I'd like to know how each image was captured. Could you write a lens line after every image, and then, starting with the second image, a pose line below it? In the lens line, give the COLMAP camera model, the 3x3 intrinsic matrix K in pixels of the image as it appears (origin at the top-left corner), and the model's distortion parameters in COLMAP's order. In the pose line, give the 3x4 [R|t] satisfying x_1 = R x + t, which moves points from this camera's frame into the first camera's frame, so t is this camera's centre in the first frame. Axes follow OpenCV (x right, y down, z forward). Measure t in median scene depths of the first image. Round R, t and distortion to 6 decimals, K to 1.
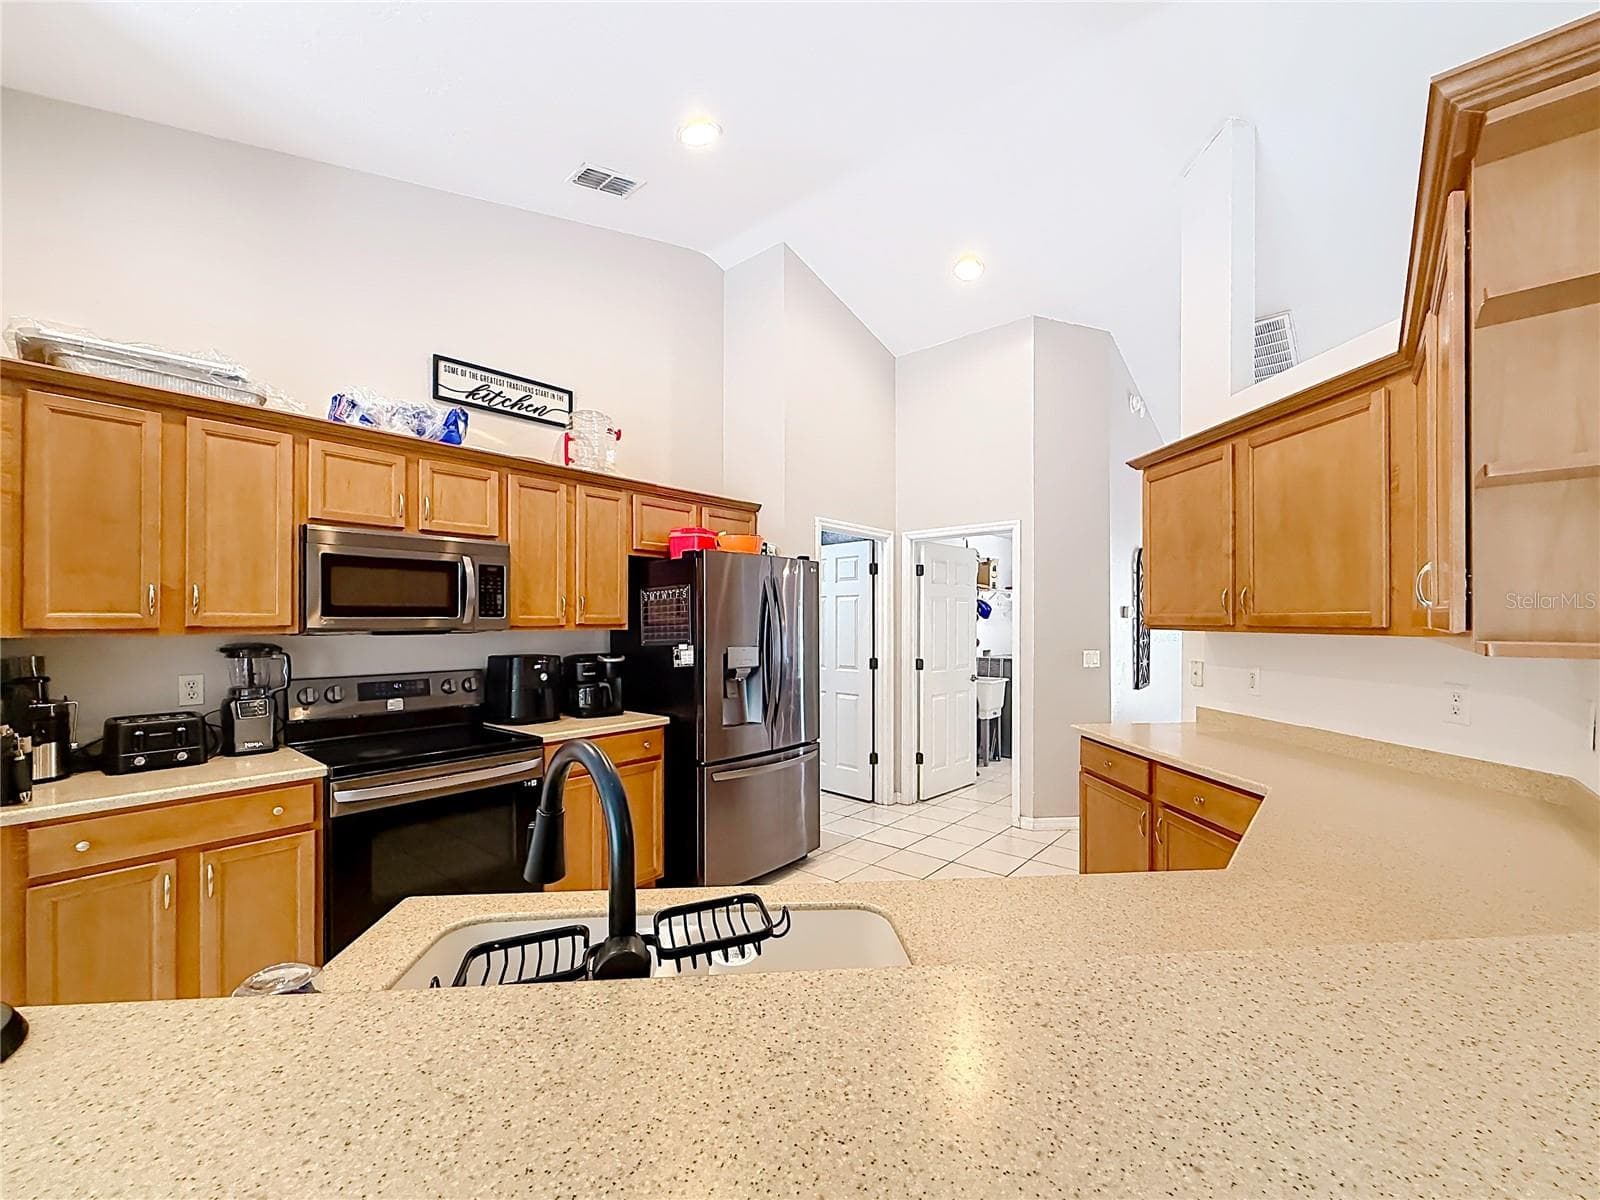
lens RADIAL K [[653.5, 0, 803.8], [0, 653.5, 617.9], [0, 0, 1]] dist [-0.000003, 0.000058]
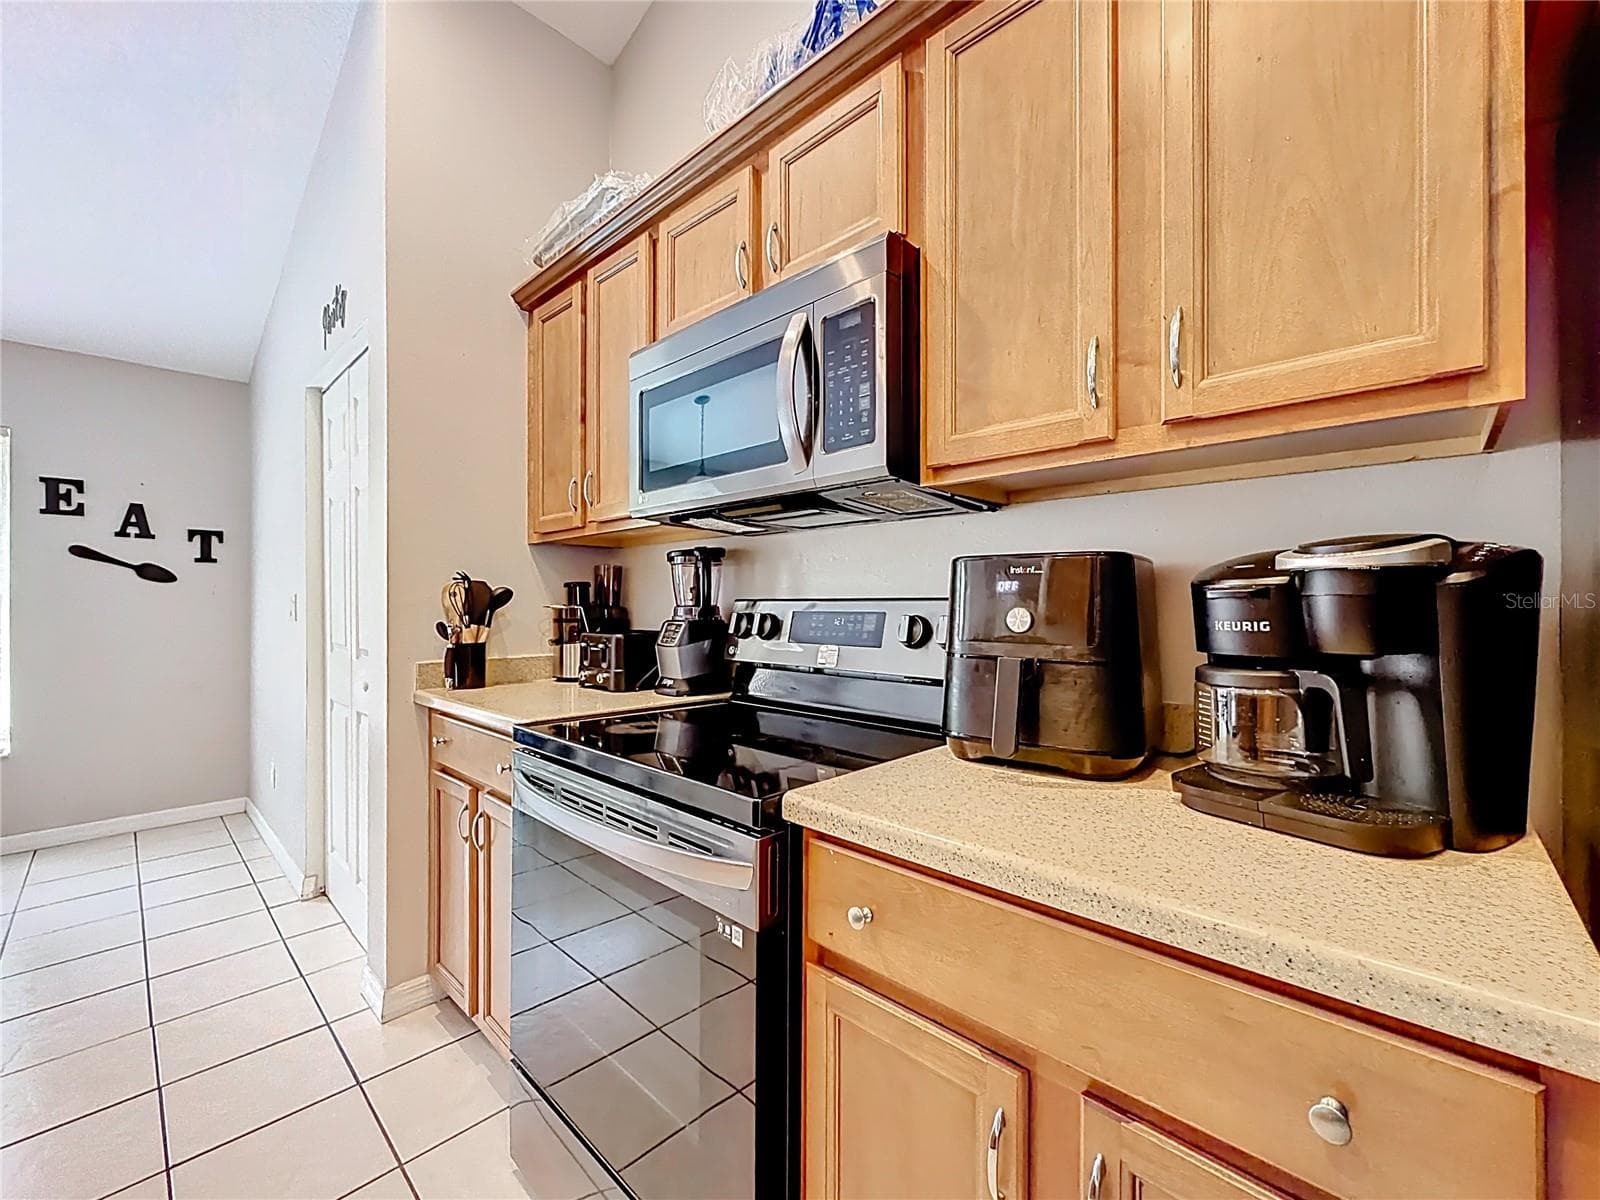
lens RADIAL K [[650.1, 0, 799.9], [0, 650.1, 603.8], [0, 0, 1]] dist [-0.001952, -0.000143]
pose [[-0.061966, -0.000584, -0.998078, -0.100976], [0.002633, 0.999996, -0.000748, 0.093118], [0.998075, -0.002674, -0.061965, 1.030537]]
